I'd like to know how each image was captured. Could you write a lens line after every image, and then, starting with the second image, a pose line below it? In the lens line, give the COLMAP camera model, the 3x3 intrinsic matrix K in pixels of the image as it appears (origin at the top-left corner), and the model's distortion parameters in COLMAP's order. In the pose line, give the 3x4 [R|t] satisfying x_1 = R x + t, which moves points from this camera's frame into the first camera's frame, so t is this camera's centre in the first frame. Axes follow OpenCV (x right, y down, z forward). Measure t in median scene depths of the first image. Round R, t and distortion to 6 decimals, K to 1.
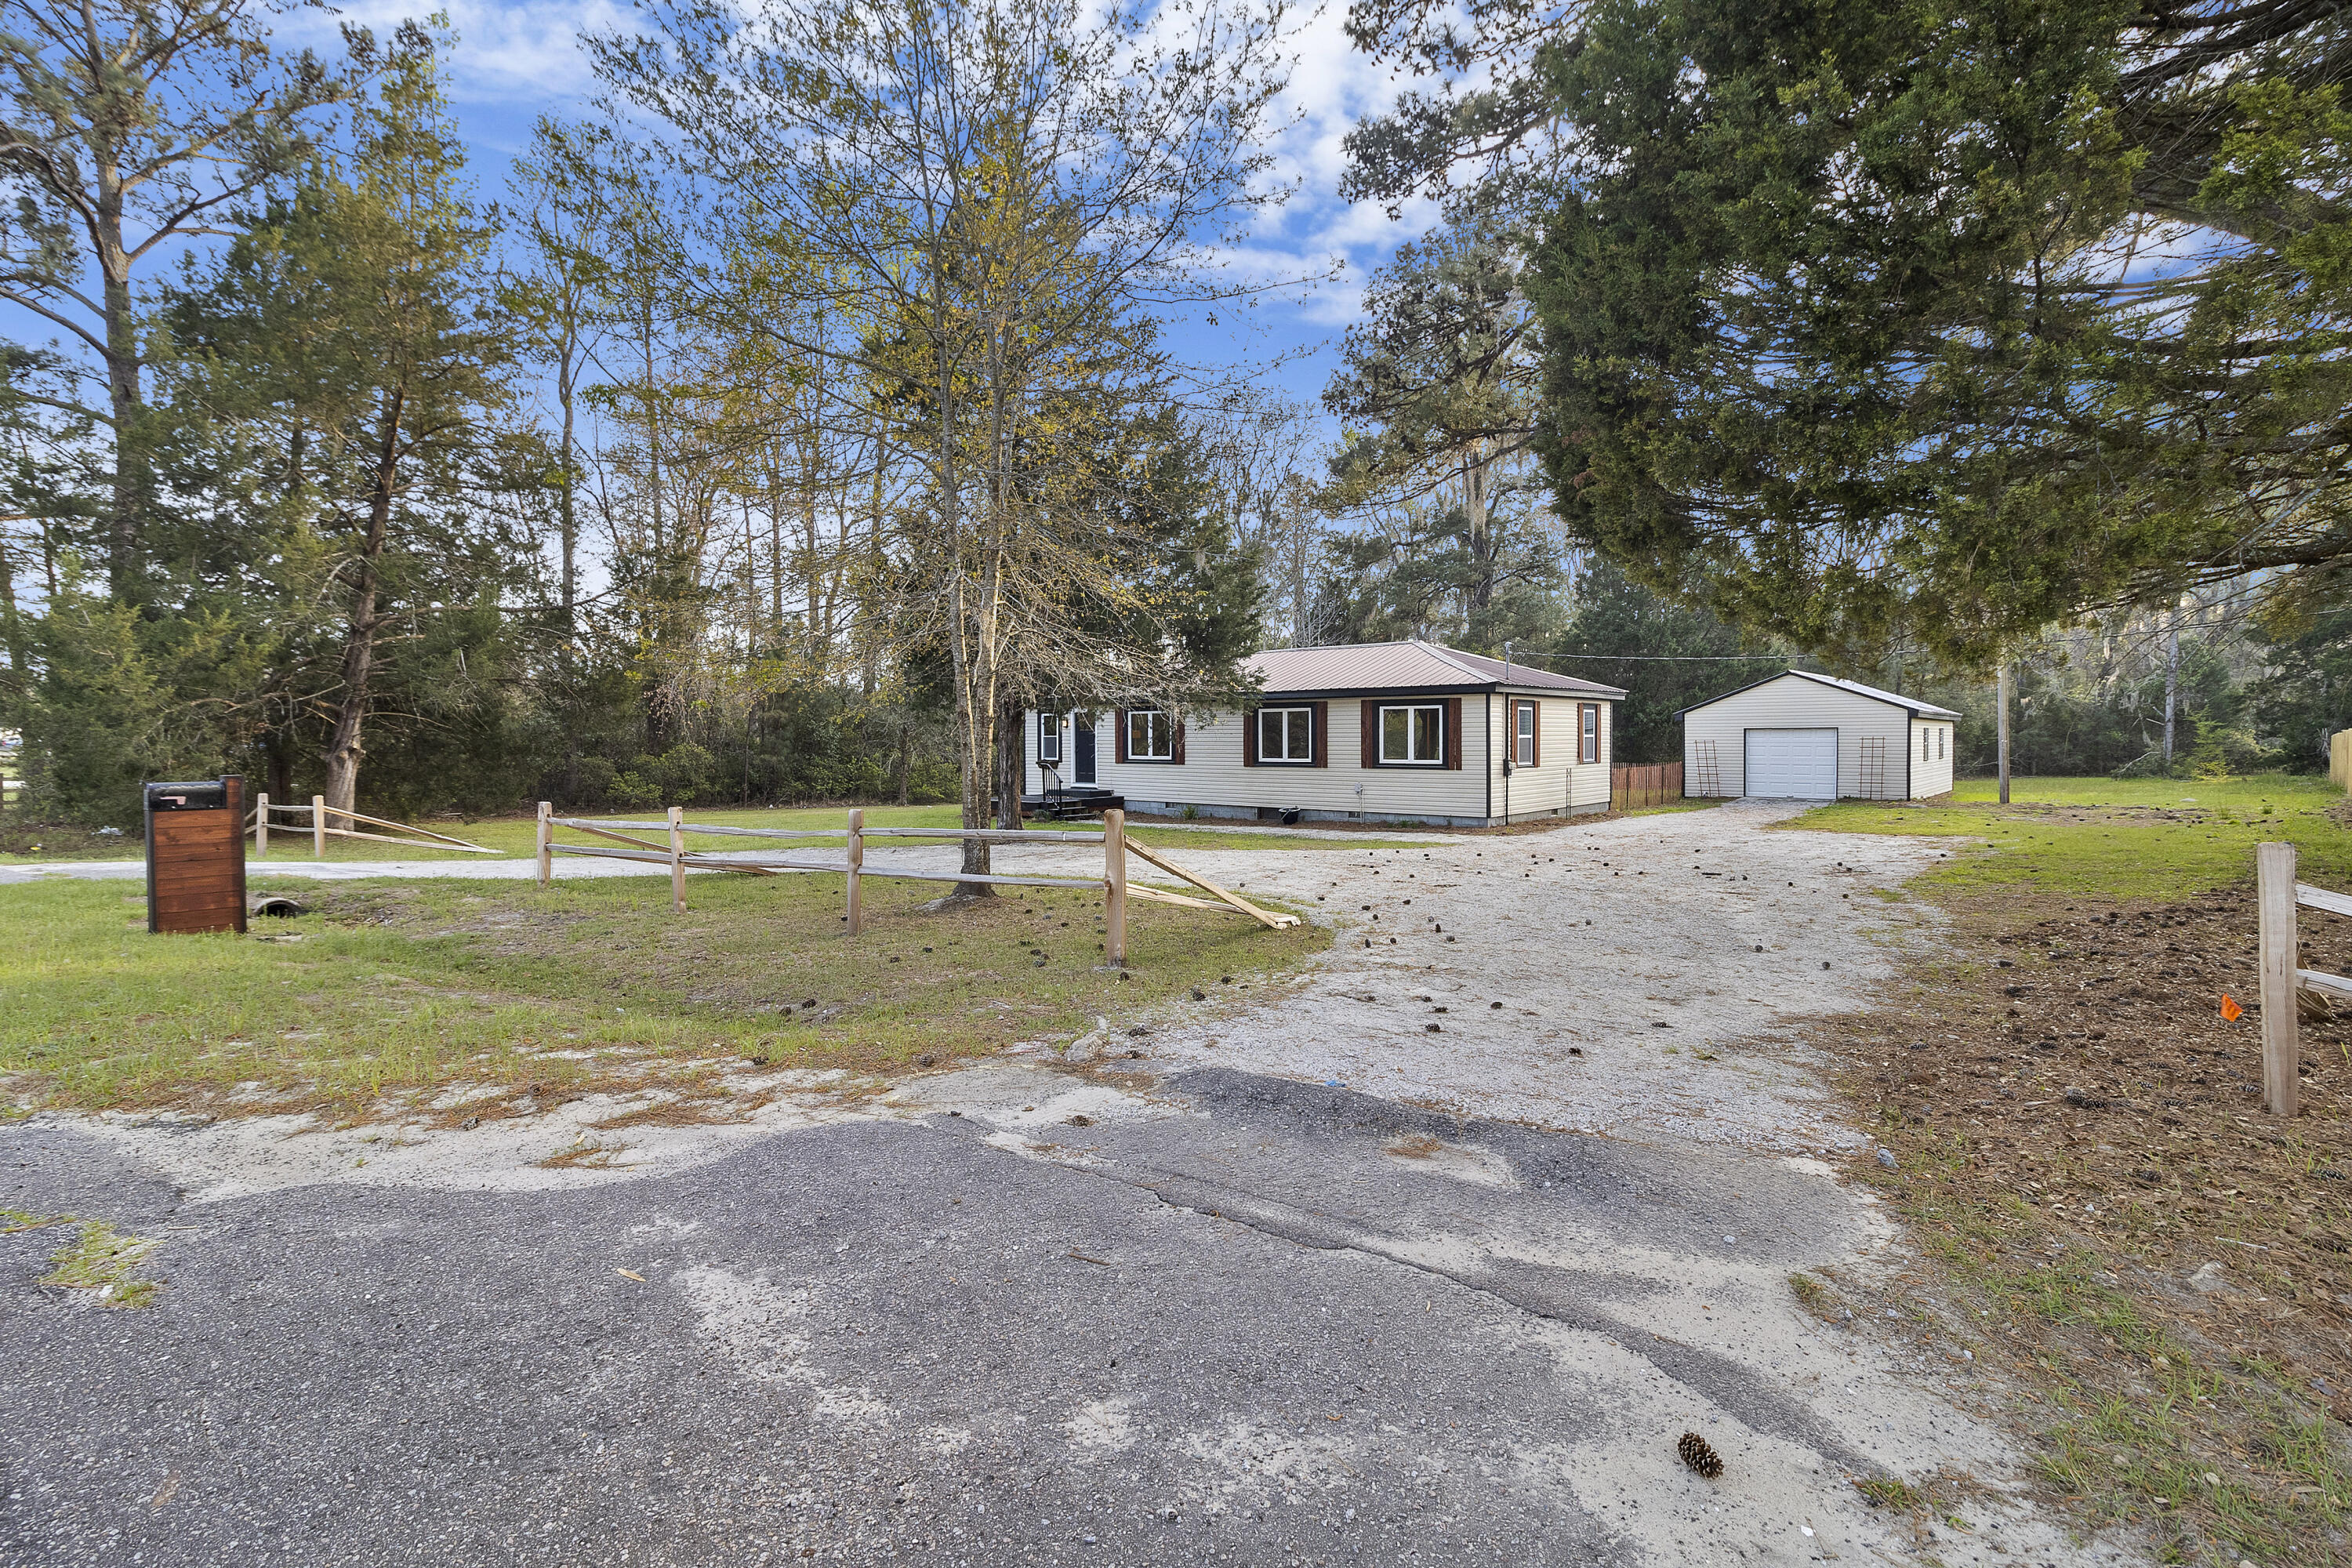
lens RADIAL K [[1189.3, 0, 1165.9], [0, 1189.3, 781.8], [0, 0, 1]] dist [0.002846, -0.000052]
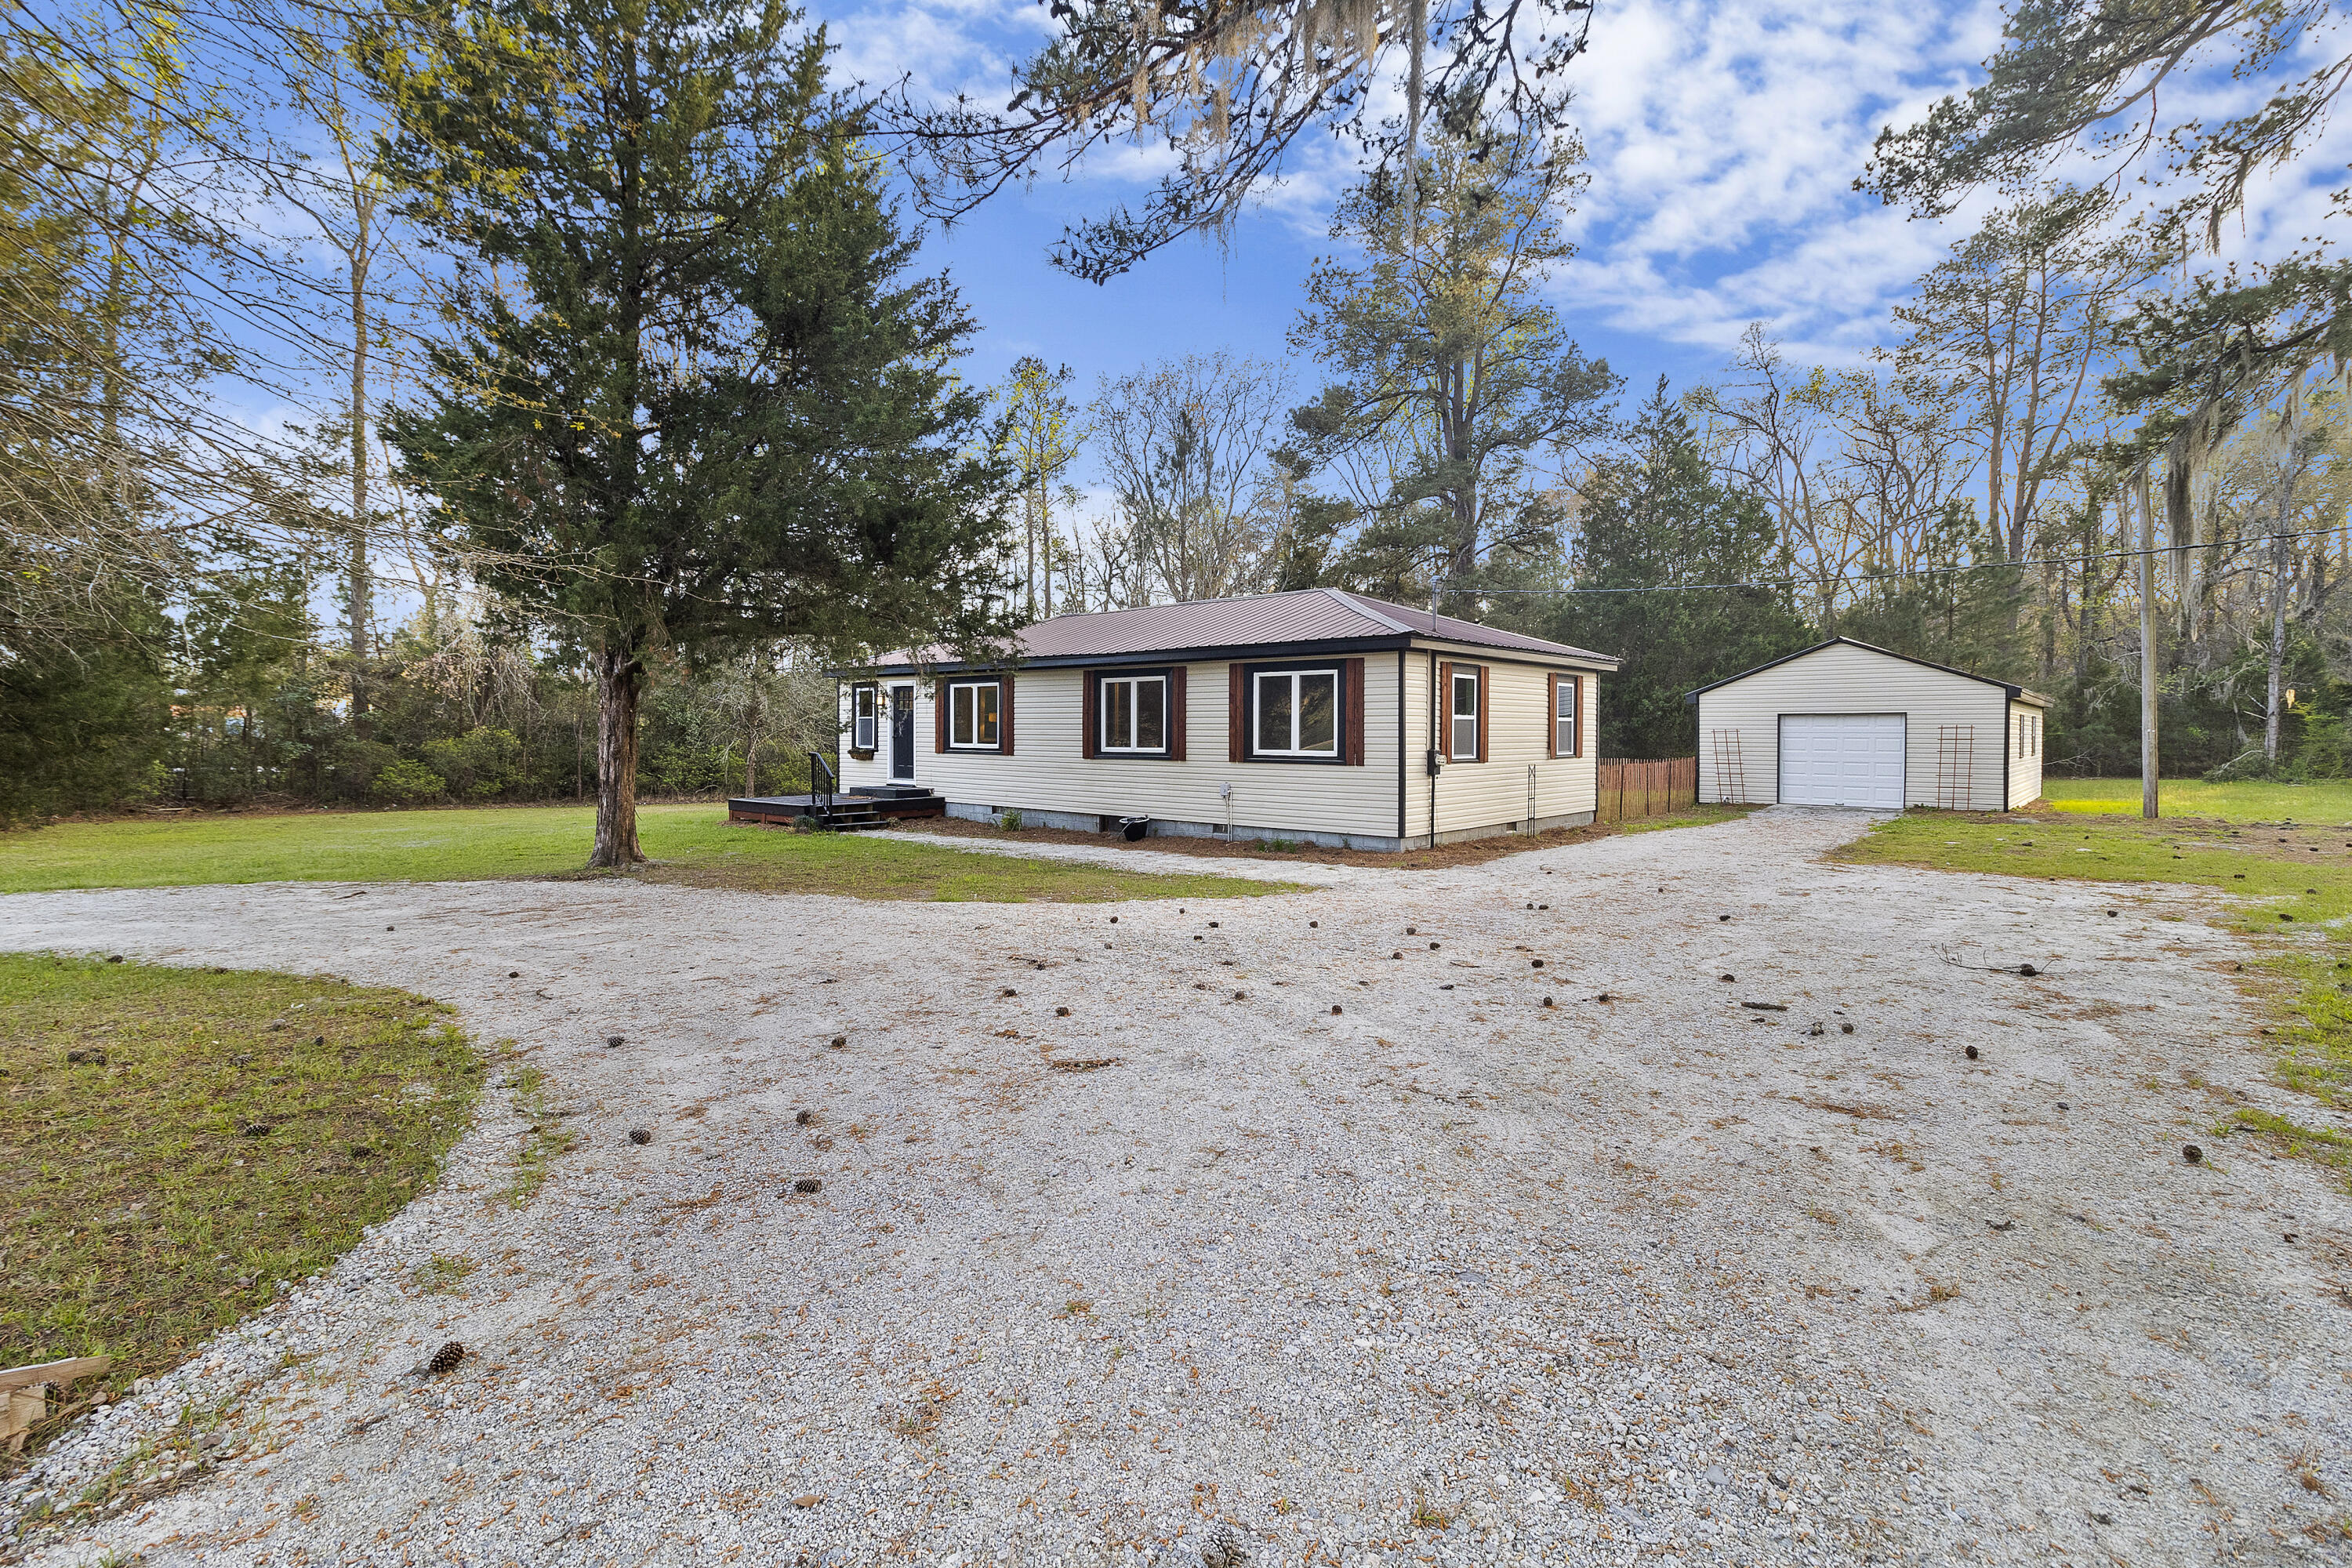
lens RADIAL K [[1121.5, 0, 1190.1], [0, 1121.5, 765.7], [0, 0, 1]] dist [0.006797, 0.000543]
pose [[0.999900, 0.008052, -0.011652, 0.138185], [-0.008131, 0.999944, -0.006791, -0.004437], [0.011597, 0.006885, 0.999909, 0.322834]]
